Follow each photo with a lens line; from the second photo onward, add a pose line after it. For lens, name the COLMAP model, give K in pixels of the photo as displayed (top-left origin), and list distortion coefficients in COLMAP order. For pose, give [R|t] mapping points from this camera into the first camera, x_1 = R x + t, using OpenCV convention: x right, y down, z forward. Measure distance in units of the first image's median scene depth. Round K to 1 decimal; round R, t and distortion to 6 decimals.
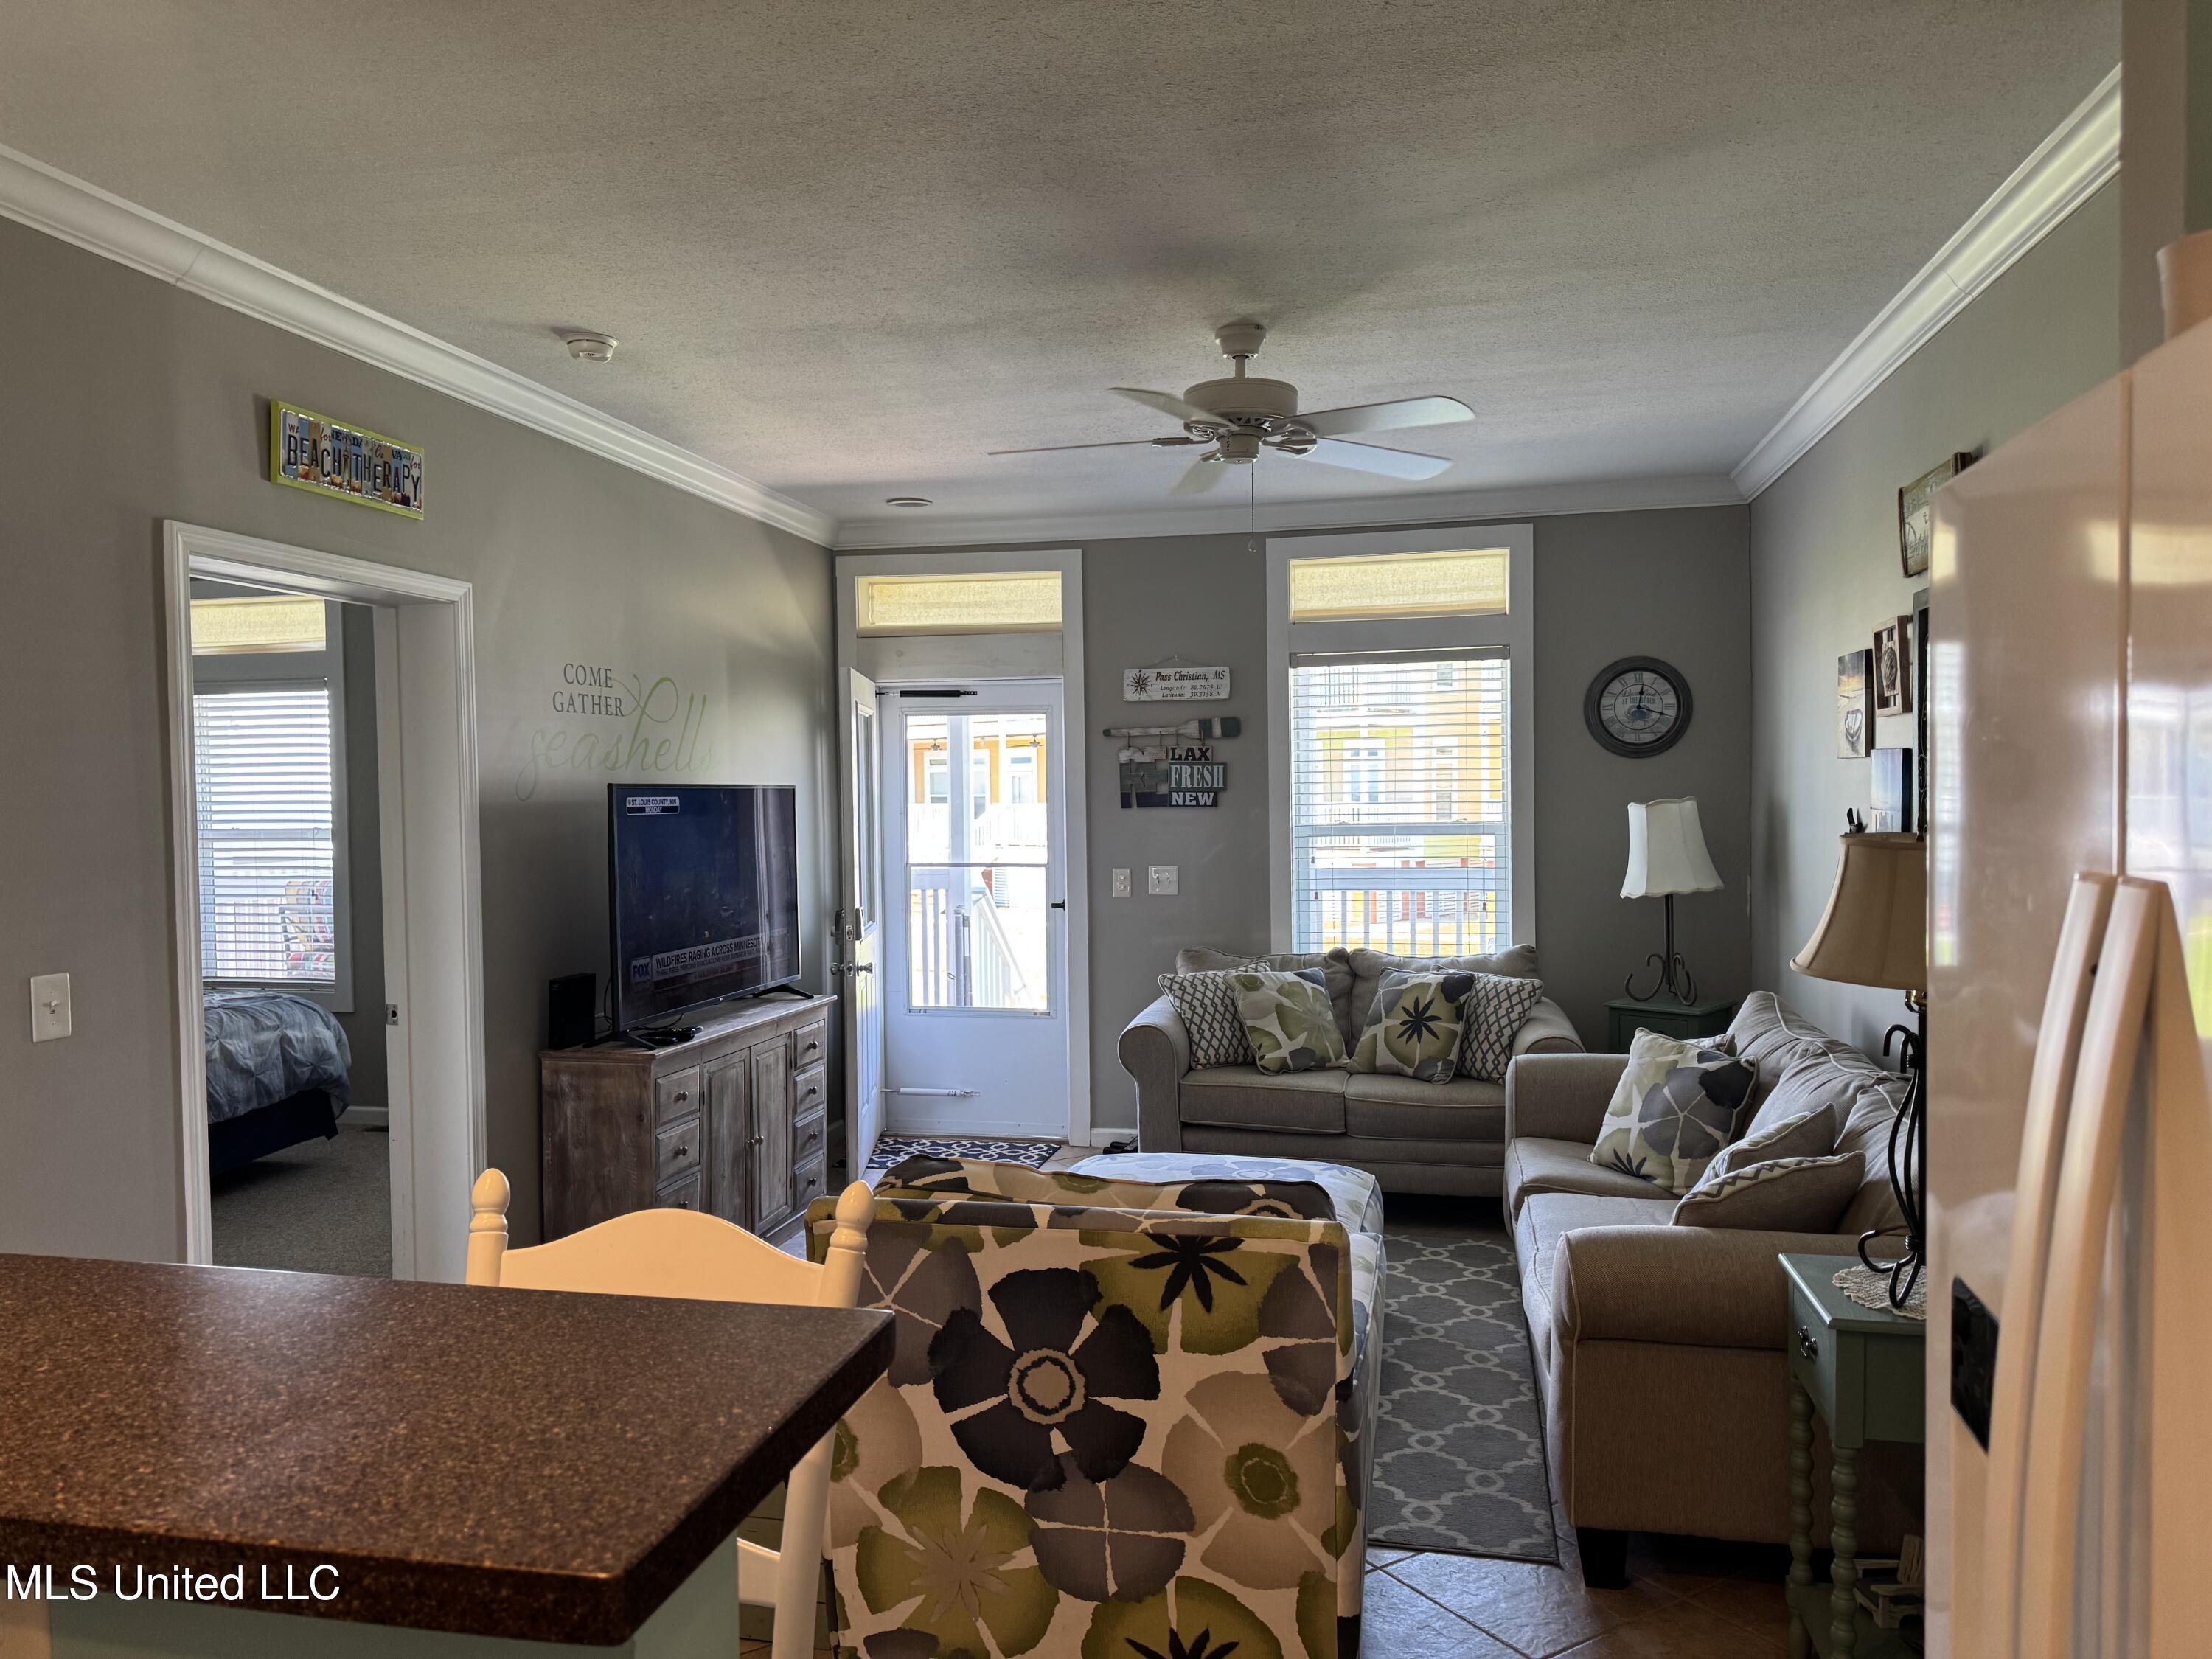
lens RADIAL K [[1539.4, 0, 1106.0], [0, 1539.4, 829.5], [0, 0, 1]] dist [0.161641, -0.324938]
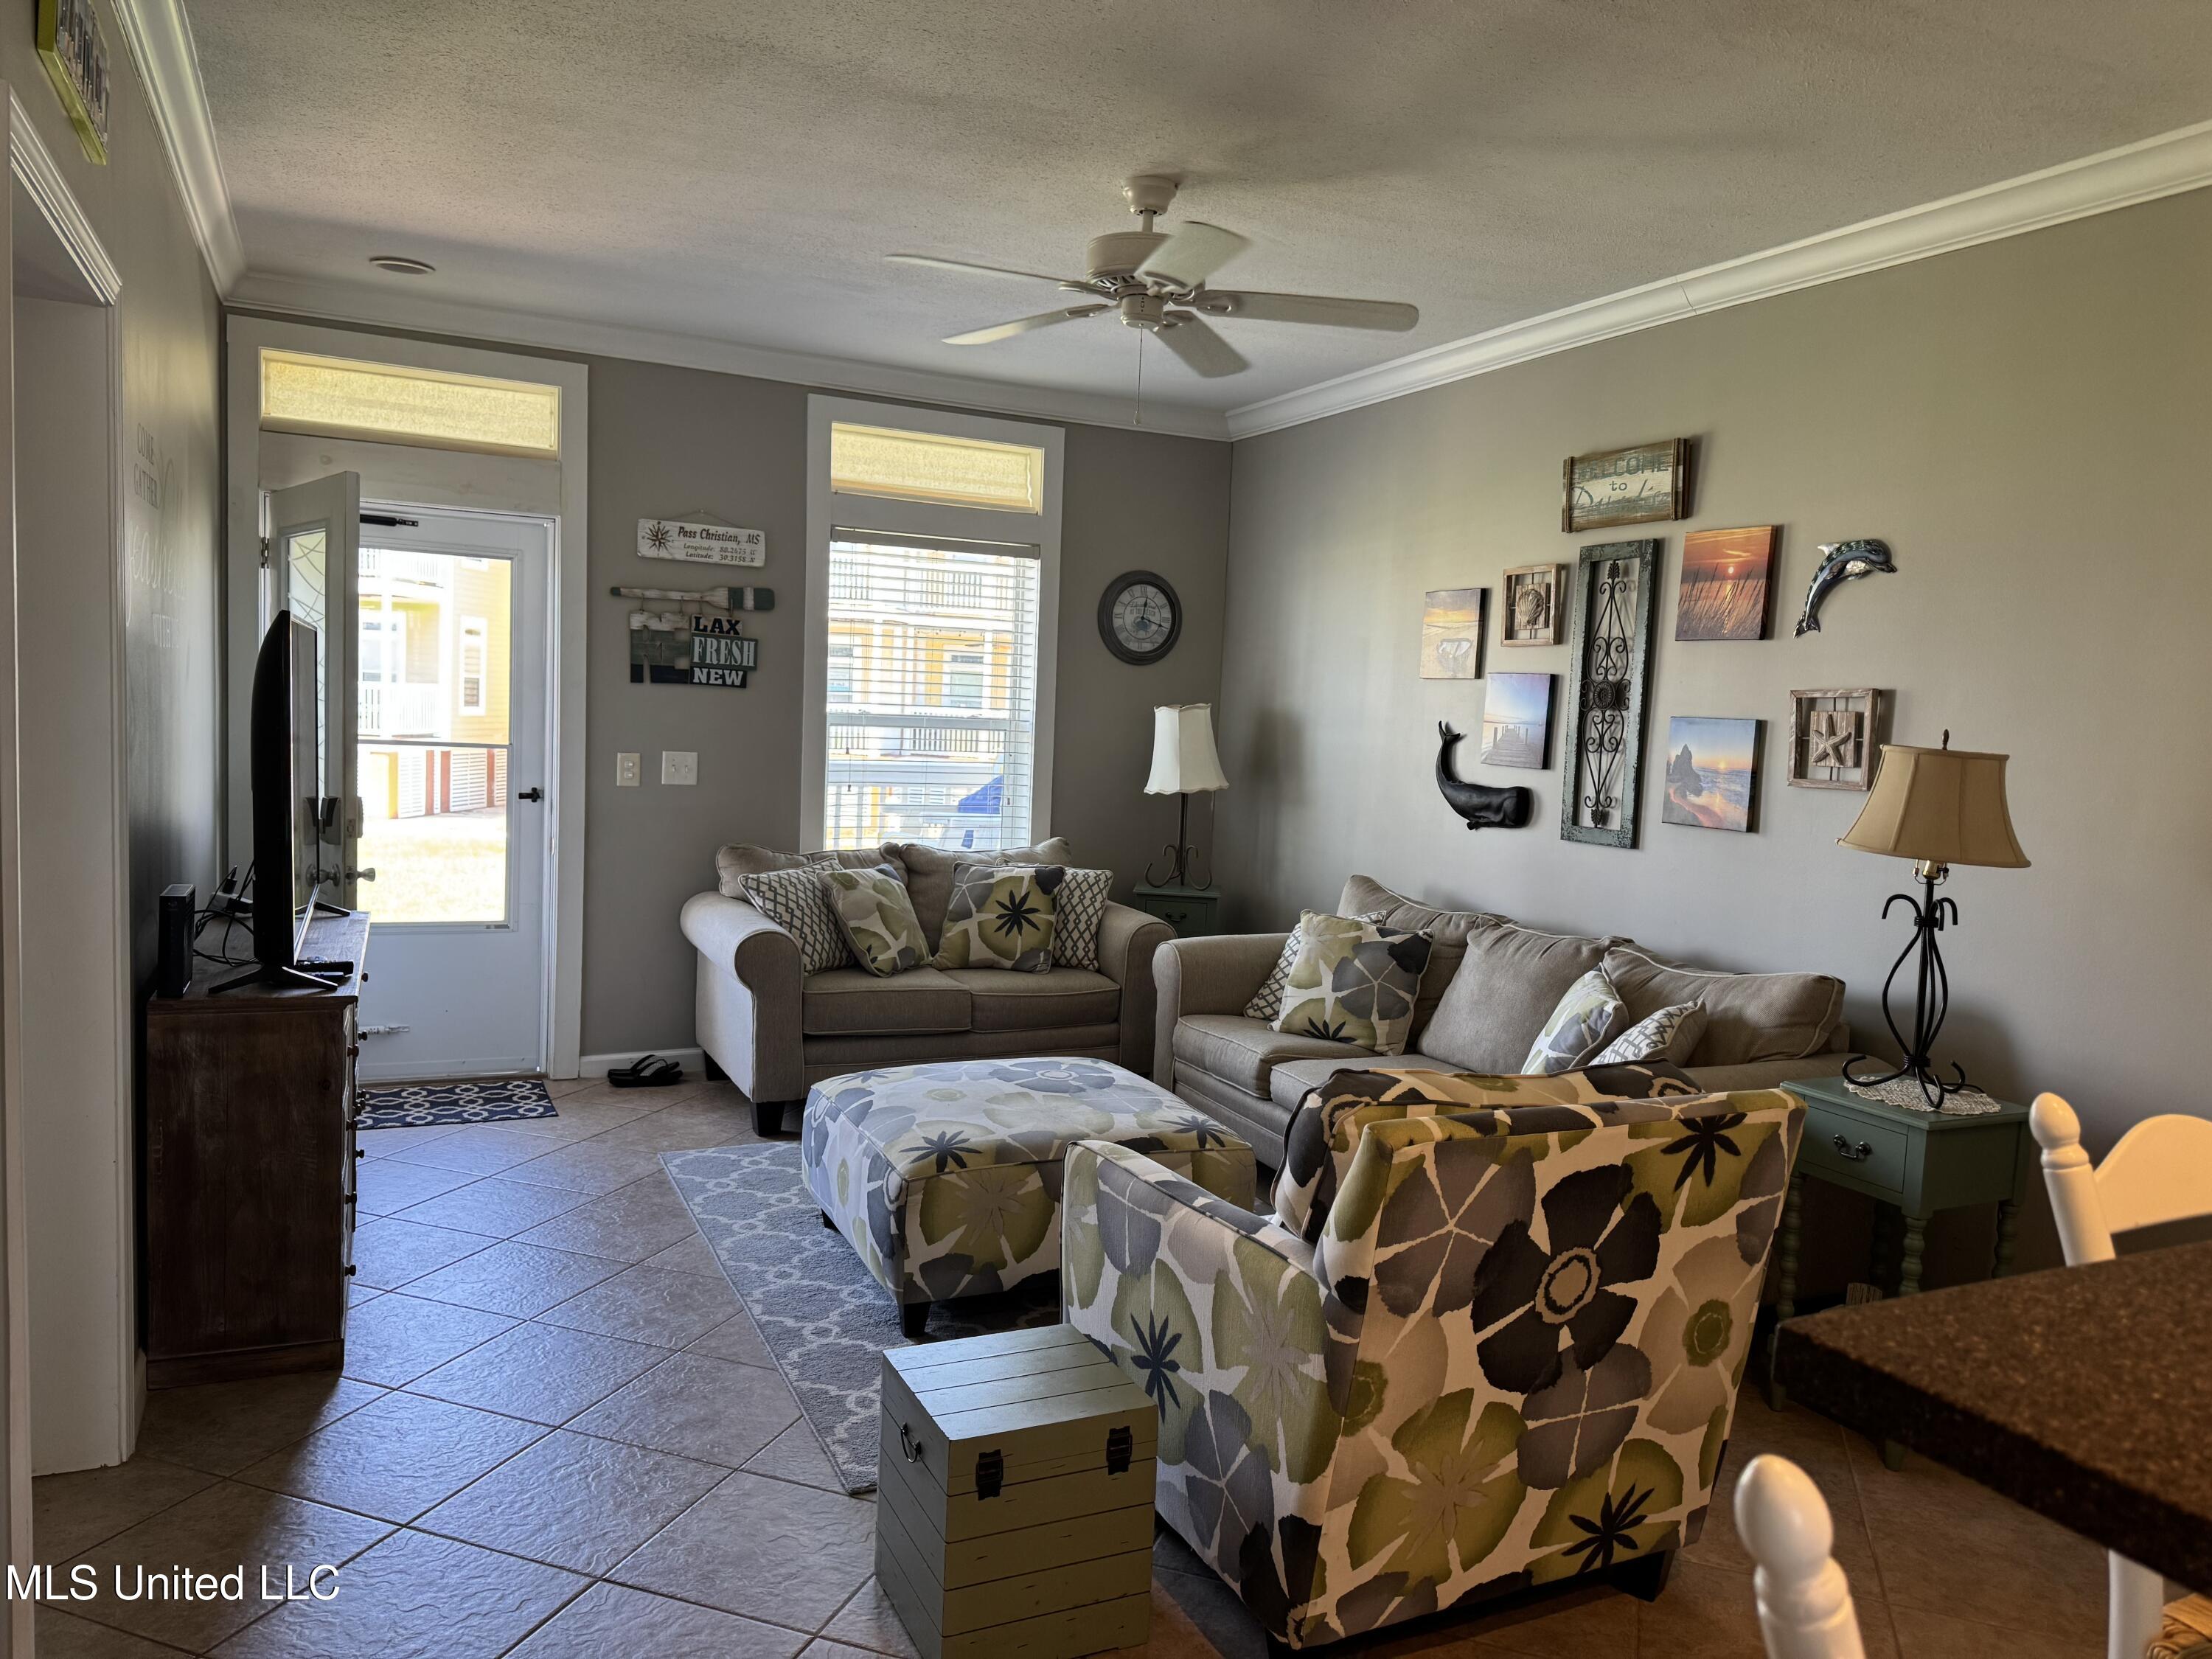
lens RADIAL K [[1539.4, 0, 1106.0], [0, 1539.4, 829.5], [0, 0, 1]] dist [0.161641, -0.324938]
pose [[0.786067, -0.002368, 0.618137, -0.375219], [-0.039191, 0.997790, 0.053660, 0.012725], [-0.616898, -0.066405, 0.784237, 0.183555]]
